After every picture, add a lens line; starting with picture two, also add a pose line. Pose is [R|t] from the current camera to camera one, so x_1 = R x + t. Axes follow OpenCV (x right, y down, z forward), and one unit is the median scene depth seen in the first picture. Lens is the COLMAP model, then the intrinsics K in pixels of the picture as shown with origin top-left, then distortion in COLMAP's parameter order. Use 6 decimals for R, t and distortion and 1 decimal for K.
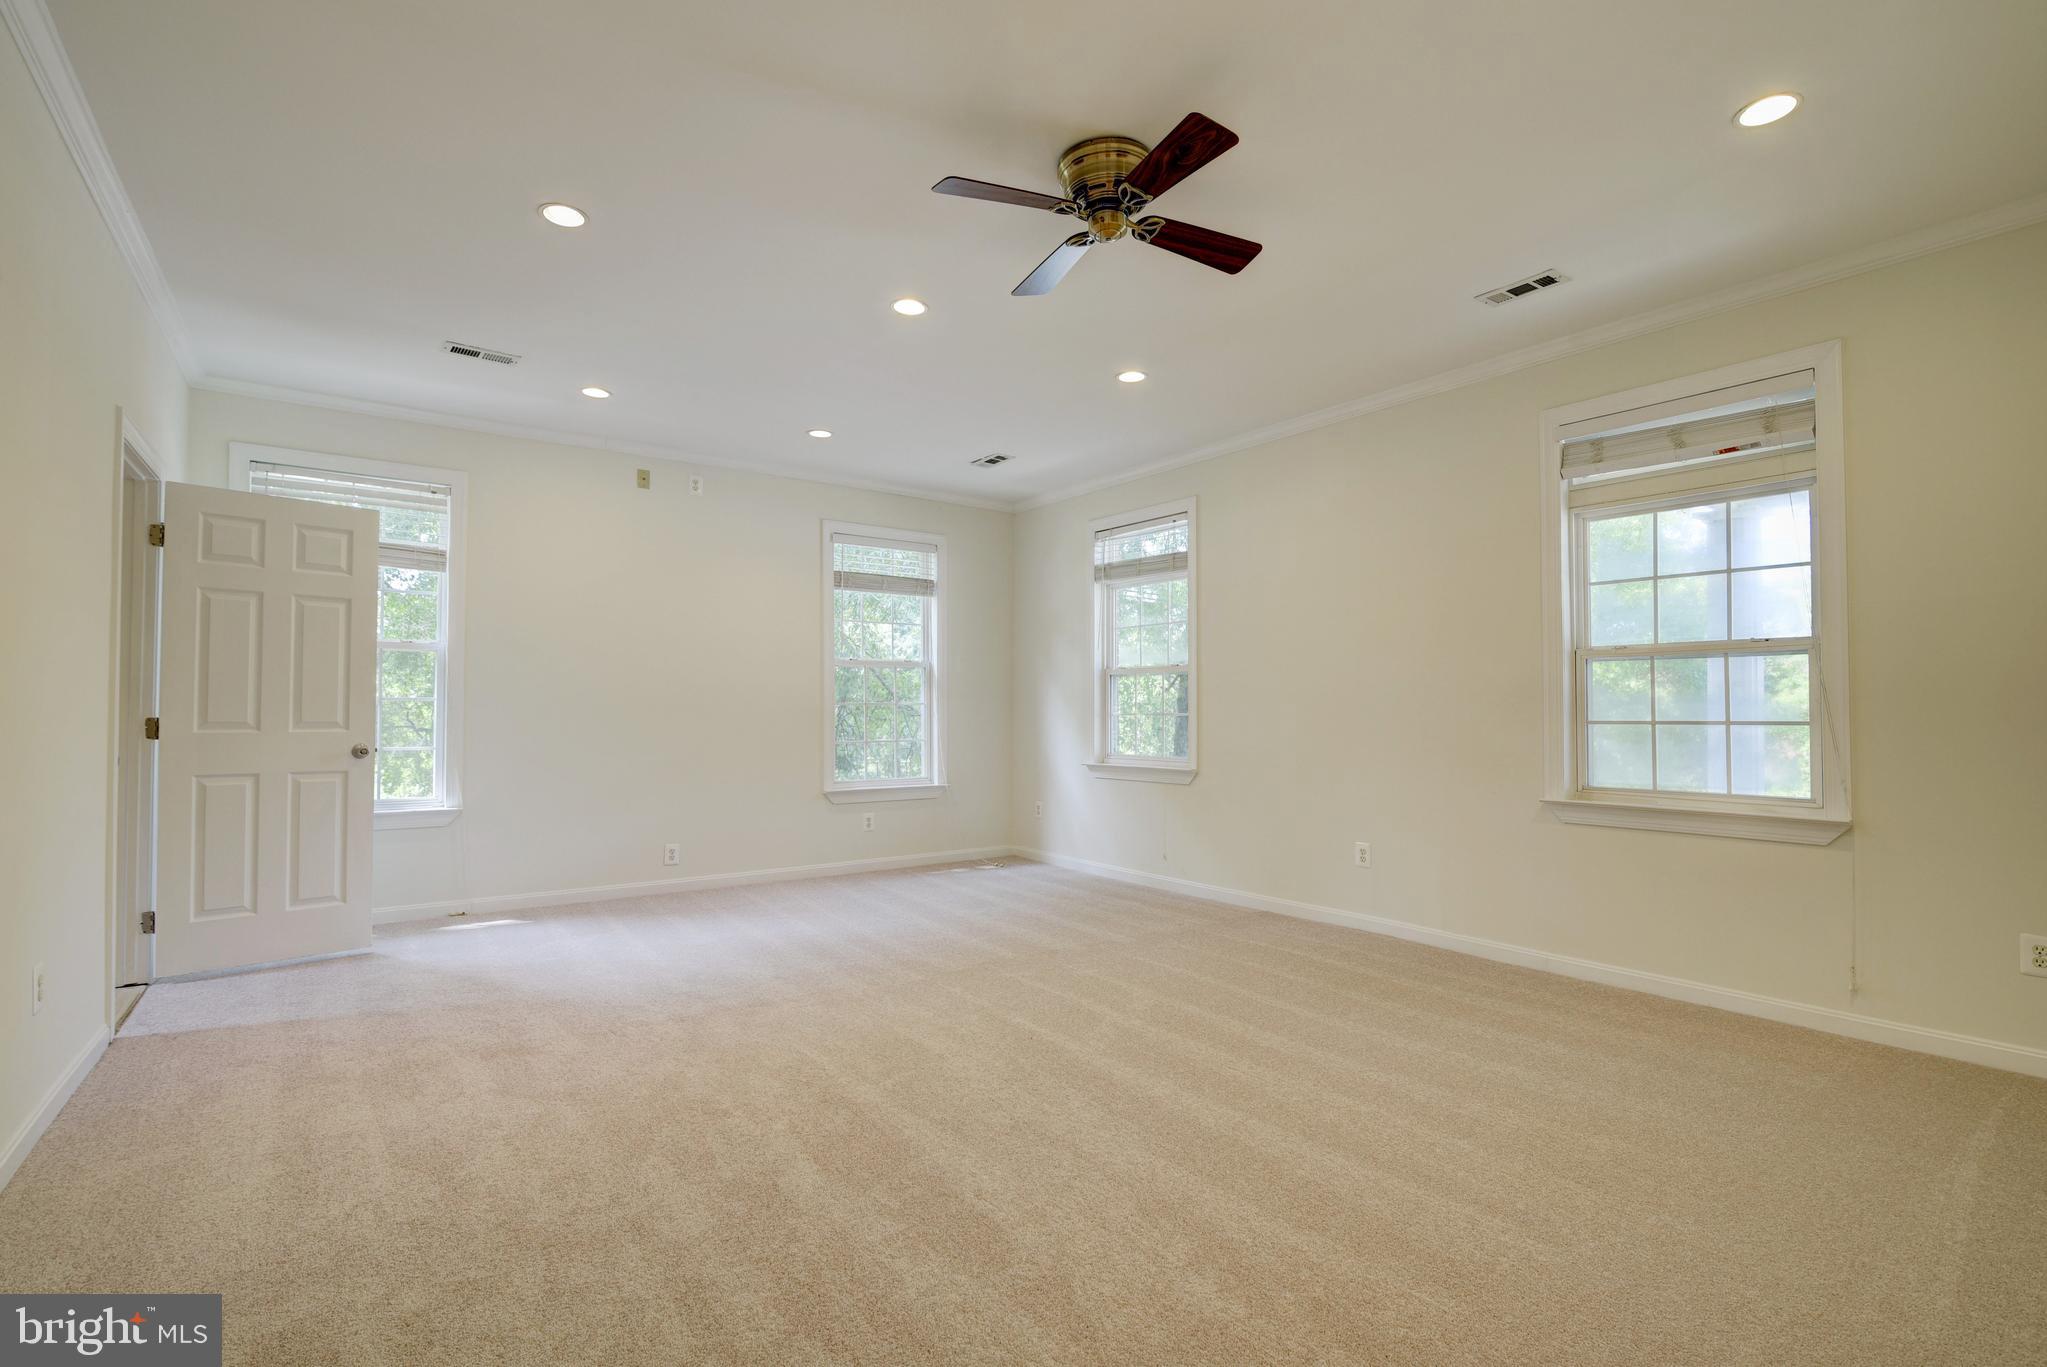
lens RADIAL K [[933.2, 0, 1017.5], [0, 933.2, 688.2], [0, 0, 1]] dist [-0.022010, 0.002694]
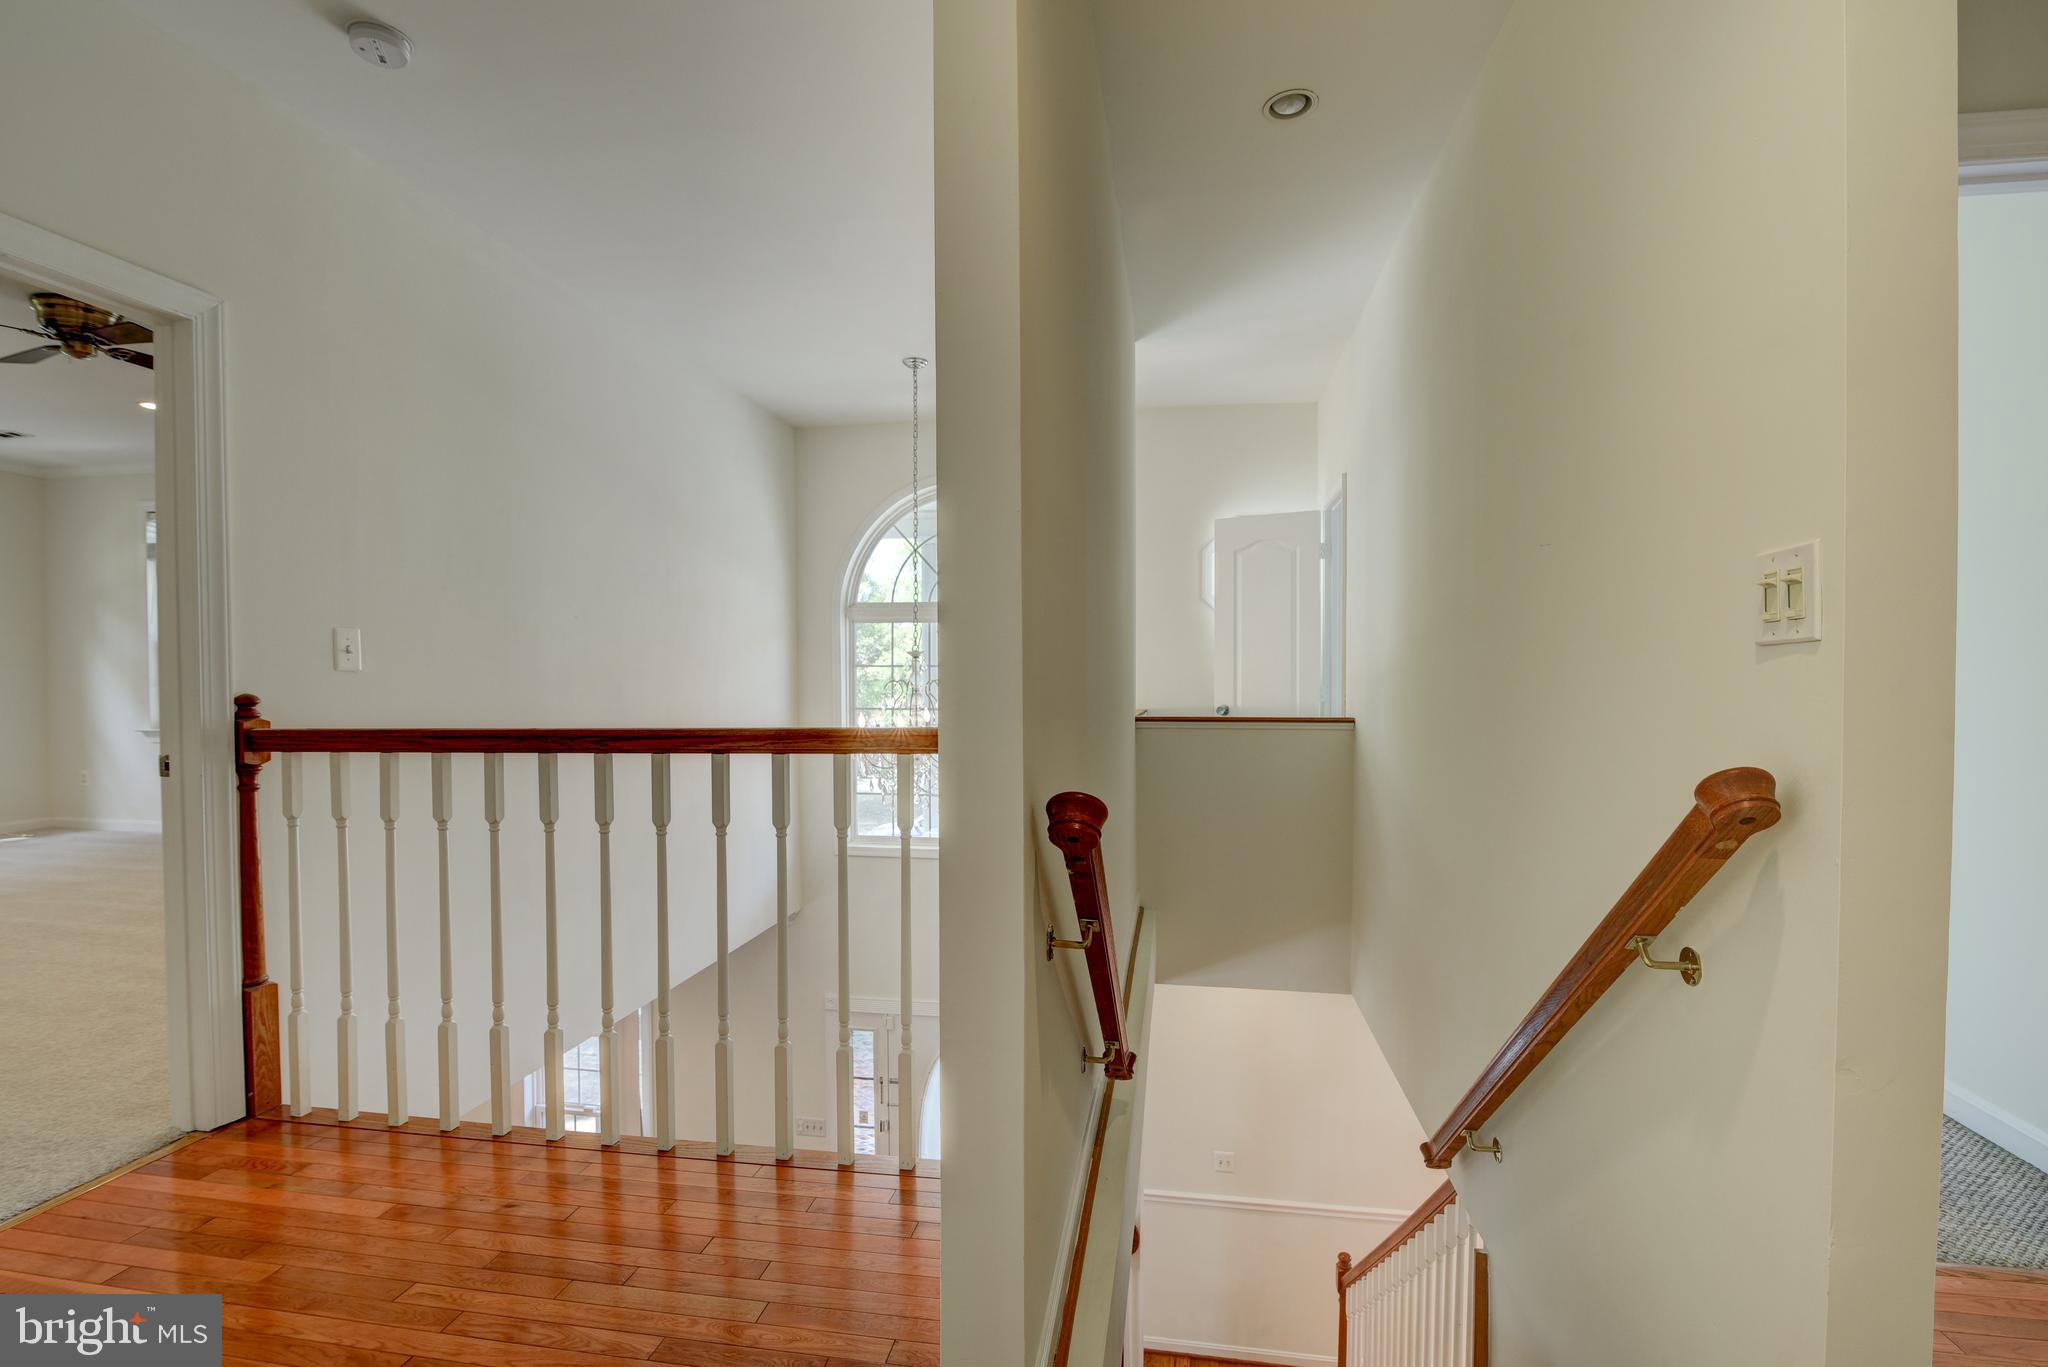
lens RADIAL K [[933.7, 0, 1021.9], [0, 933.7, 690.7], [0, 0, 1]] dist [-0.022010, 0.002694]
pose [[0.711777, -0.013165, 0.702282, 0.063013], [-0.012451, 0.999431, 0.031355, -0.009874], [-0.702295, -0.031061, 0.711208, -0.503200]]
